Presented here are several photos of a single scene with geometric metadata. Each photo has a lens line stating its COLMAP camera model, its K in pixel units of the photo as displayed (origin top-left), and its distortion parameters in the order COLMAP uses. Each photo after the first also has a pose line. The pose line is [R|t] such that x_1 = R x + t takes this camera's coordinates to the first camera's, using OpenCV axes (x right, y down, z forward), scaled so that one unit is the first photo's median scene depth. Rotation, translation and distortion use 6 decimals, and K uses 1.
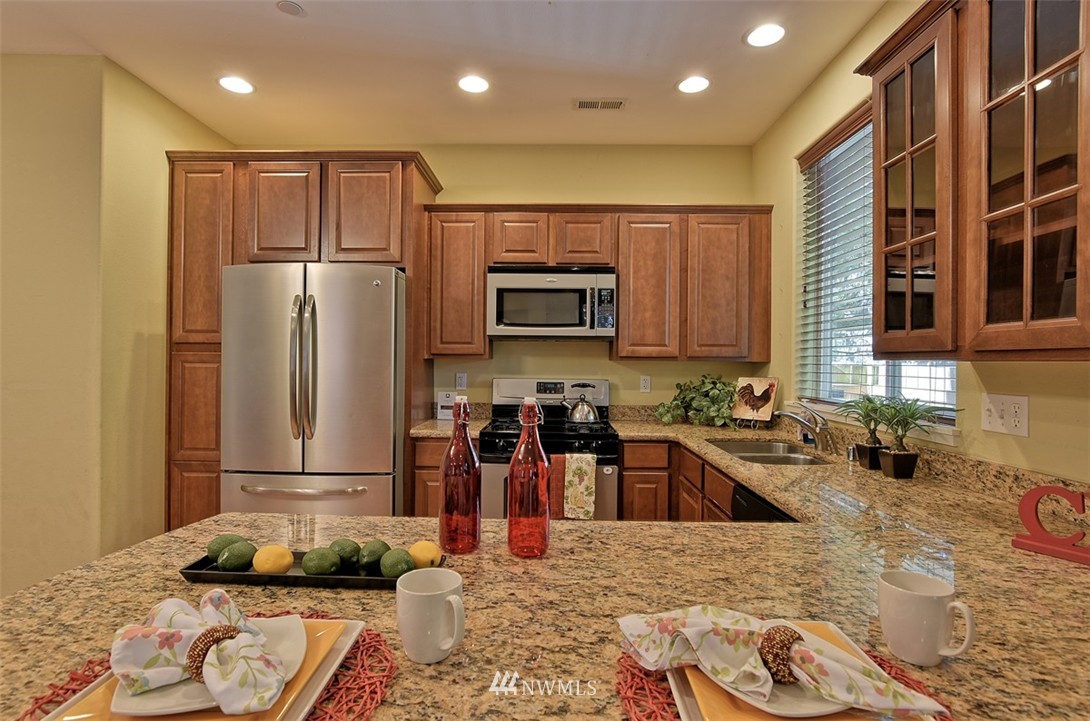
lens RADIAL K [[539.7, 0, 545.0], [0, 539.7, 358.1], [0, 0, 1]] dist [-0.016150, 0.000870]
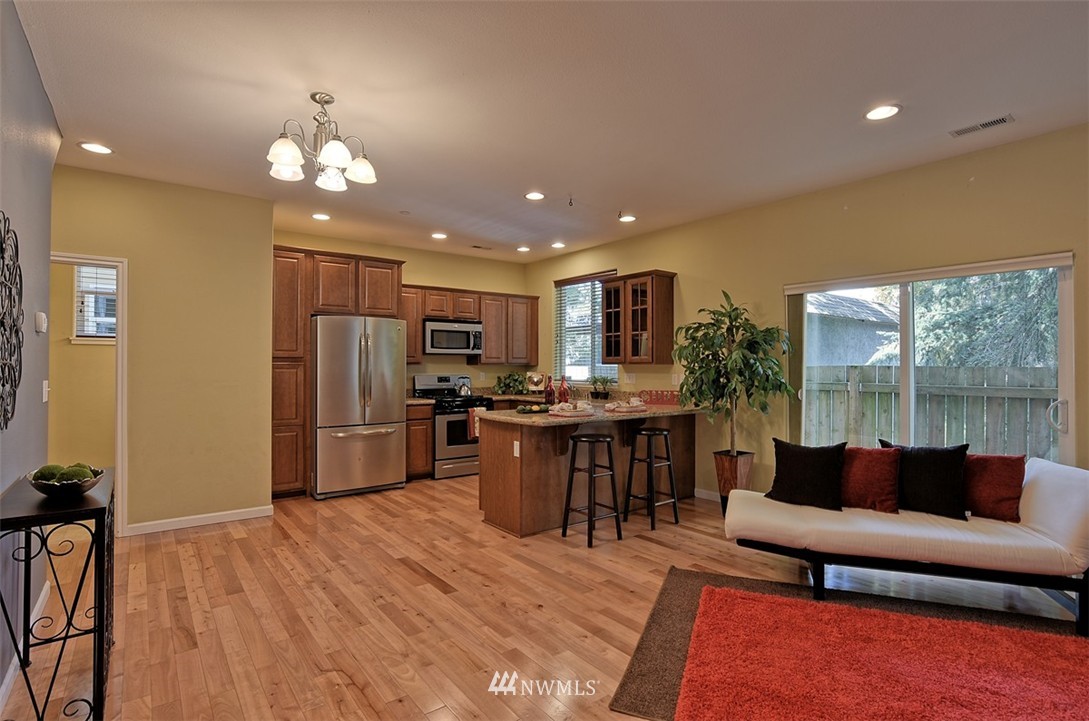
lens RADIAL K [[539.2, 0, 542.8], [0, 539.2, 364.3], [0, 0, 1]] dist [-0.016150, 0.000870]
pose [[0.786195, -0.006880, 0.617941, -0.992569], [0.004040, 0.999974, 0.005994, -0.011457], [-0.617966, -0.002216, 0.786202, -0.814872]]
